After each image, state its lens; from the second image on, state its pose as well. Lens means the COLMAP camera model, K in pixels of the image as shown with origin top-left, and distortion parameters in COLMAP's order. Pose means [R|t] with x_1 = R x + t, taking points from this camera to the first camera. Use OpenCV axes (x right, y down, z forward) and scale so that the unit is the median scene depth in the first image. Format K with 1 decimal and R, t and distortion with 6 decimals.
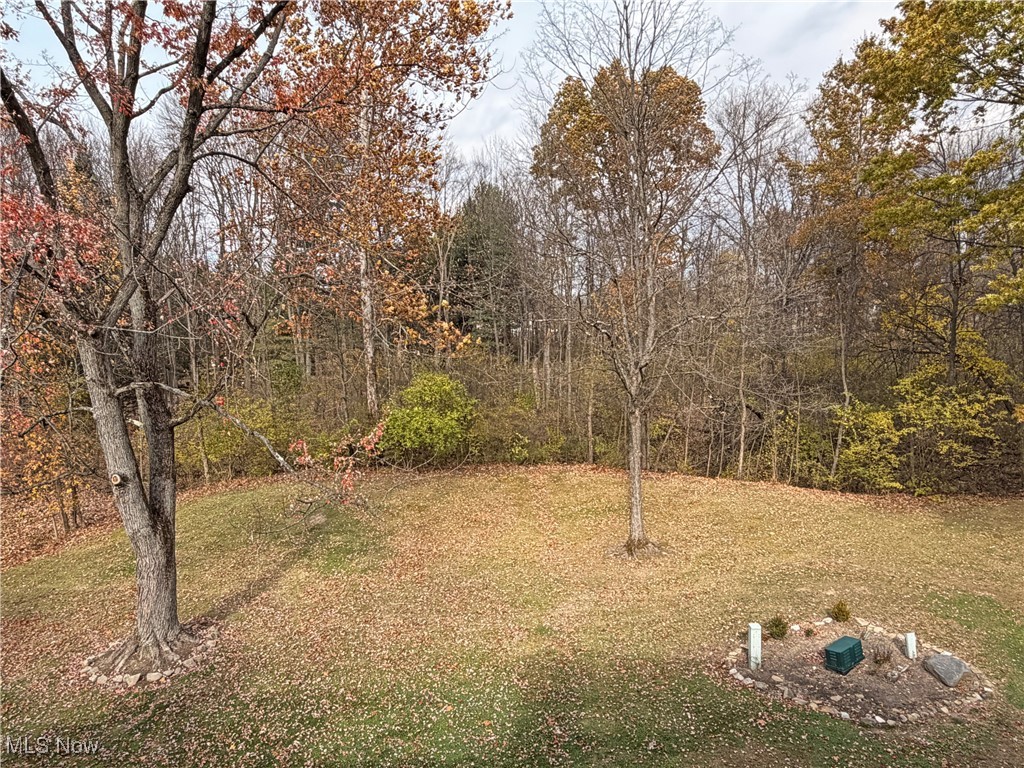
lens RADIAL K [[667.2, 0, 508.2], [0, 667.2, 390.1], [0, 0, 1]] dist [-0.000639, 0.000639]
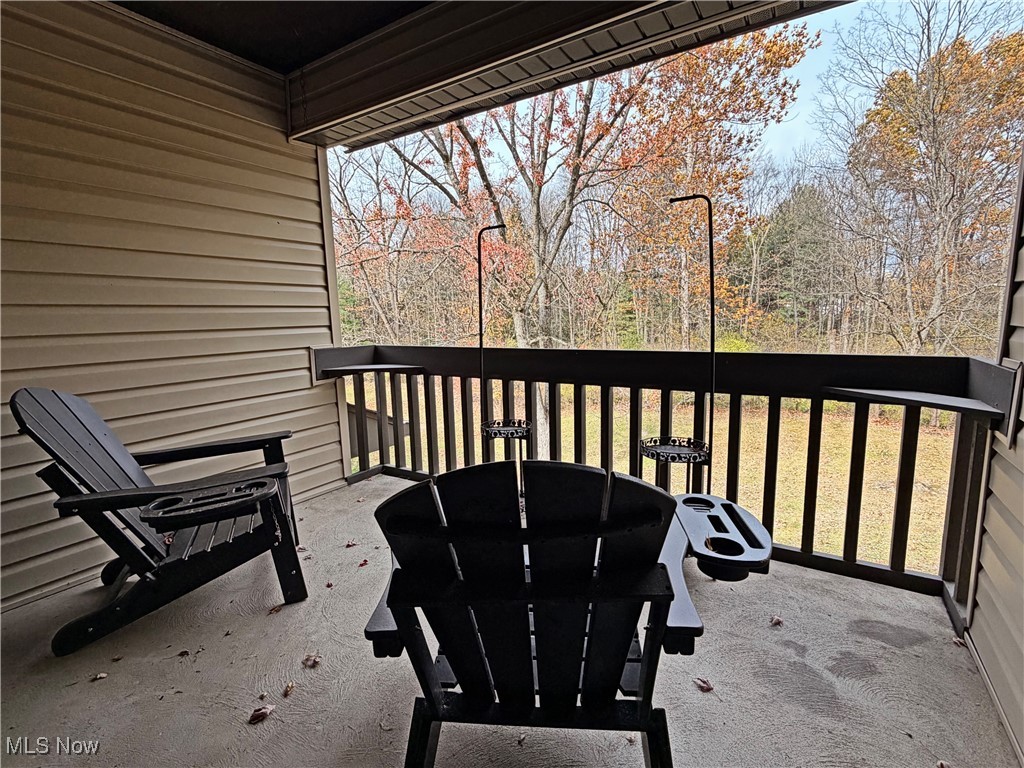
lens RADIAL K [[485.1, 0, 510.7], [0, 485.1, 387.1], [0, 0, 1]] dist [-0.001125, -0.000074]
pose [[0.844136, 0.059976, -0.532763, 0.066027], [-0.027078, 0.997224, 0.069359, 0.029164], [0.535444, -0.044122, 0.843417, -0.125033]]
